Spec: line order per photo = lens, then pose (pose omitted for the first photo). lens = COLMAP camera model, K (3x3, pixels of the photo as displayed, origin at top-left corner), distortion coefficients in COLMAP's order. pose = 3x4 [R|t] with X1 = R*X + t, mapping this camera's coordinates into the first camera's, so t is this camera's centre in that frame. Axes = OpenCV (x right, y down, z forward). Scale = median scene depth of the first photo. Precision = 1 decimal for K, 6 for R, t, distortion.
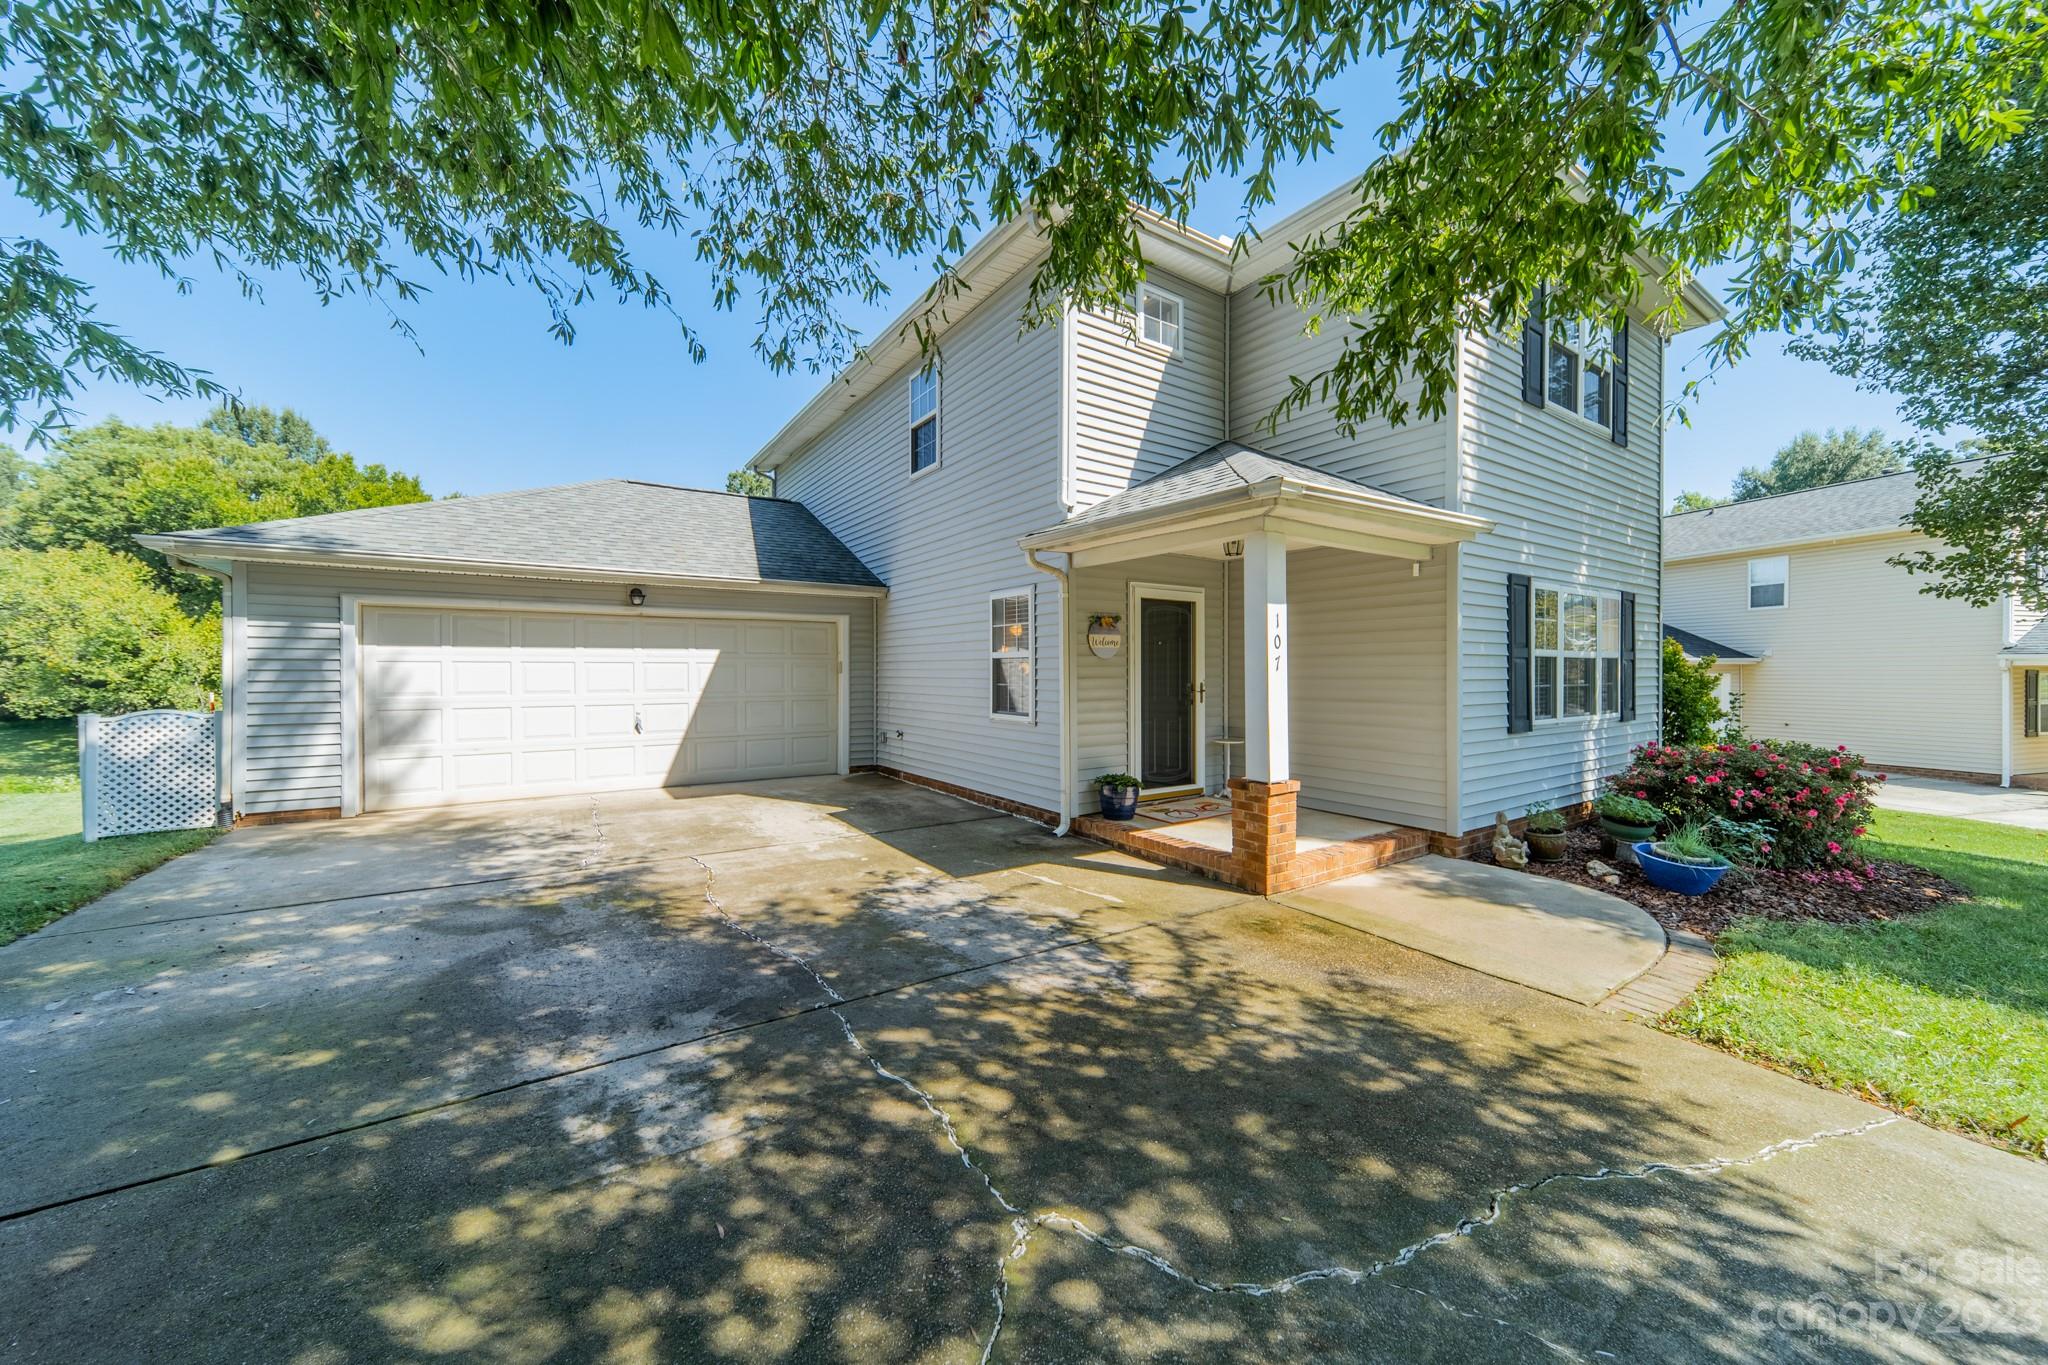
lens RADIAL K [[730.3, 0, 1021.7], [0, 730.3, 662.0], [0, 0, 1]] dist [0.003667, 0.000520]
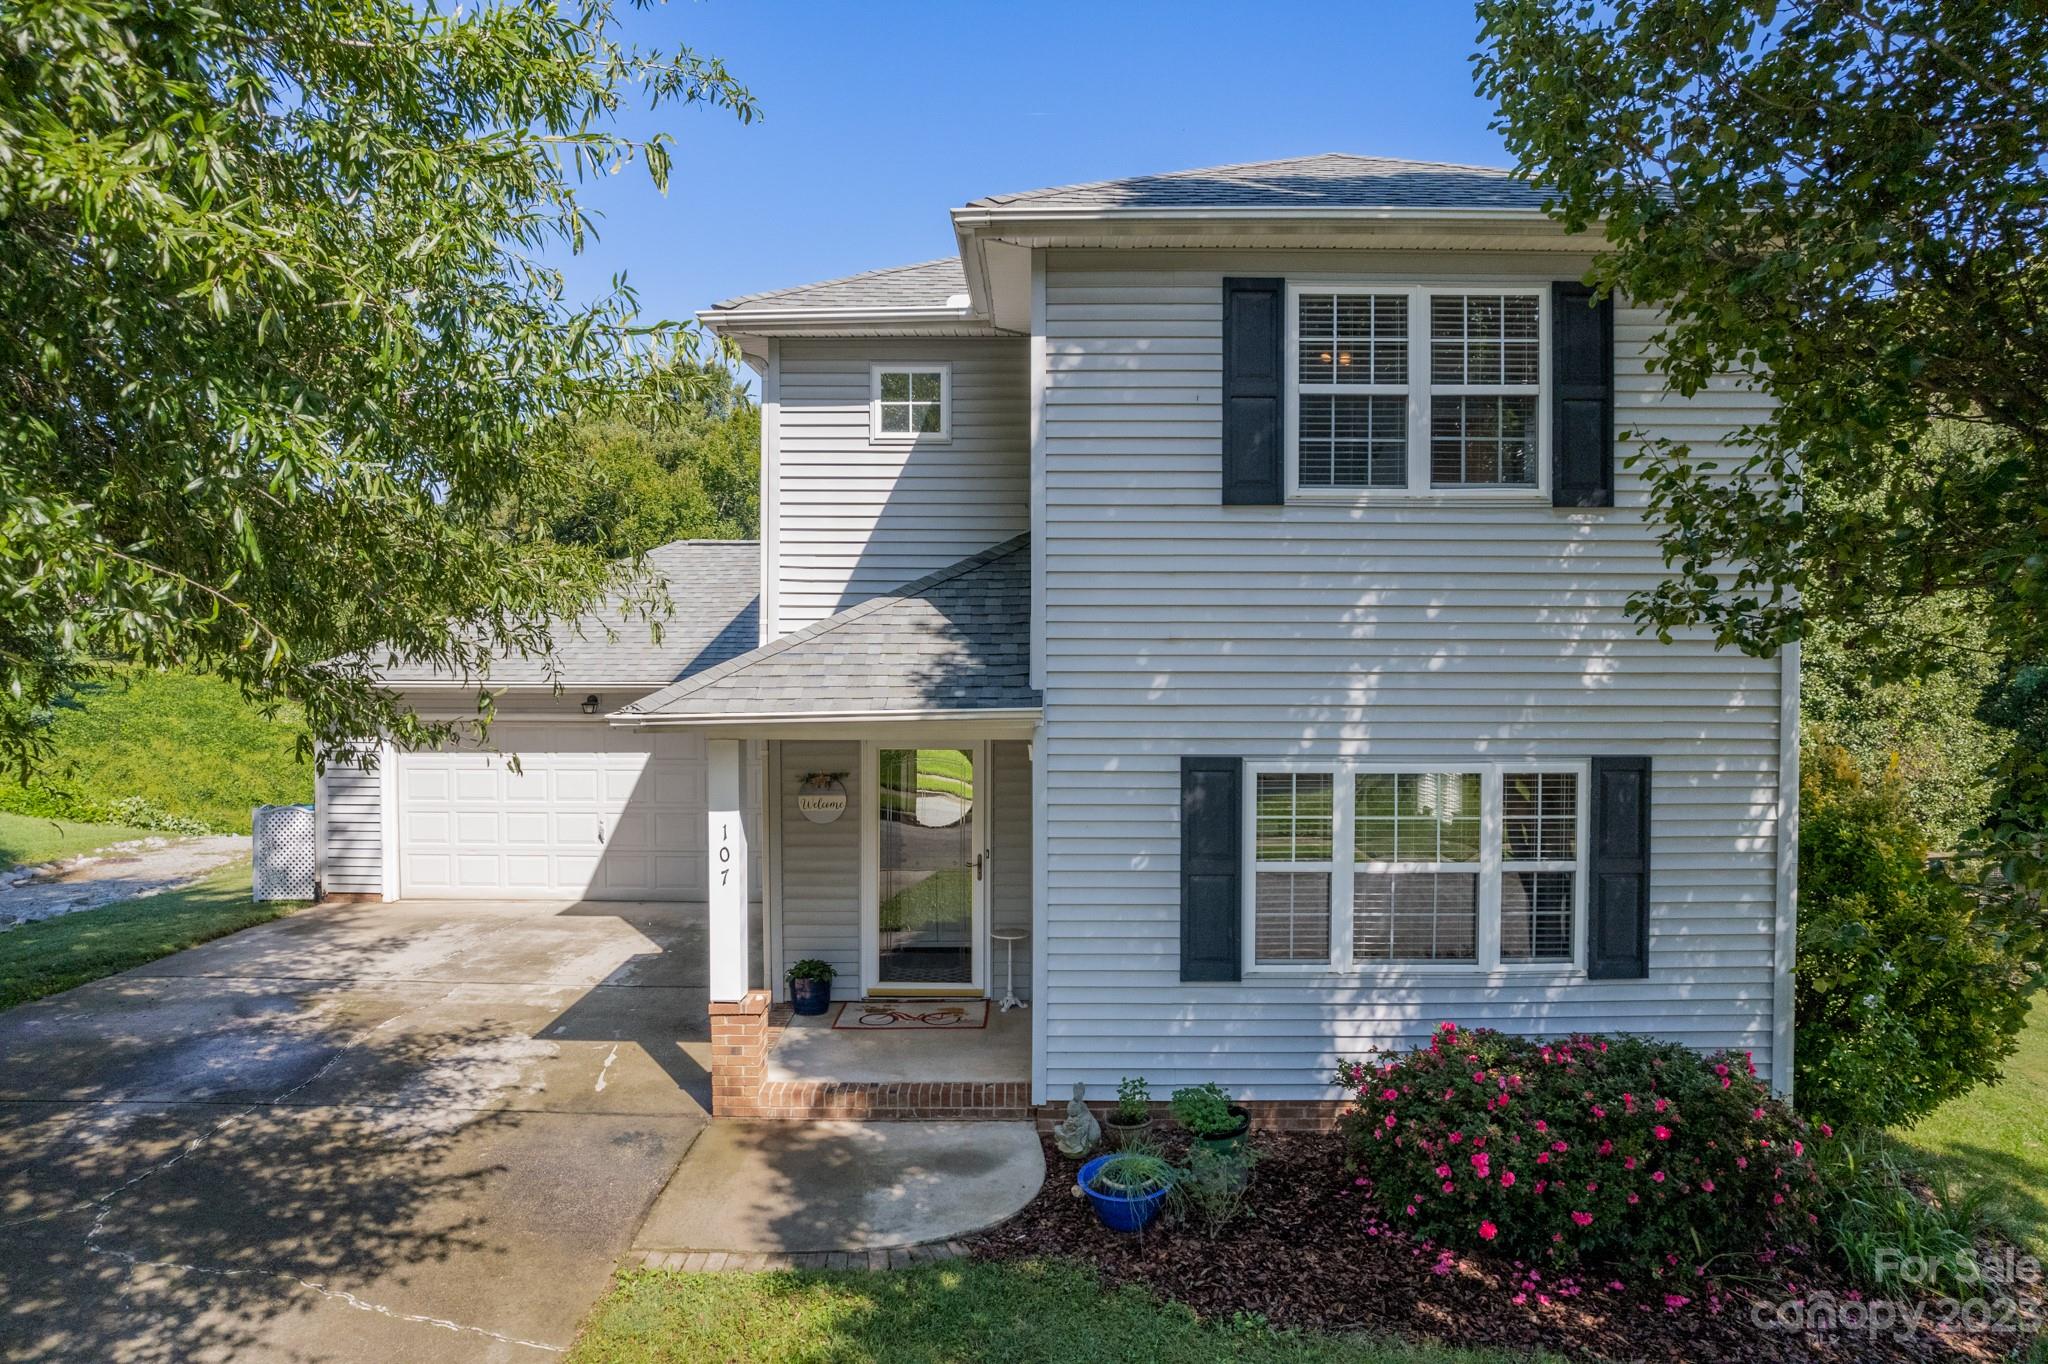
lens RADIAL K [[1289.2, 0, 1028.2], [0, 1289.2, 686.6], [0, 0, 1]] dist [-0.039832, 0.014026]
pose [[0.821598, 0.018061, -0.569781, 1.590454], [-0.000723, 0.999530, 0.030641, -0.287268], [0.570067, -0.024763, 0.821225, -0.125025]]
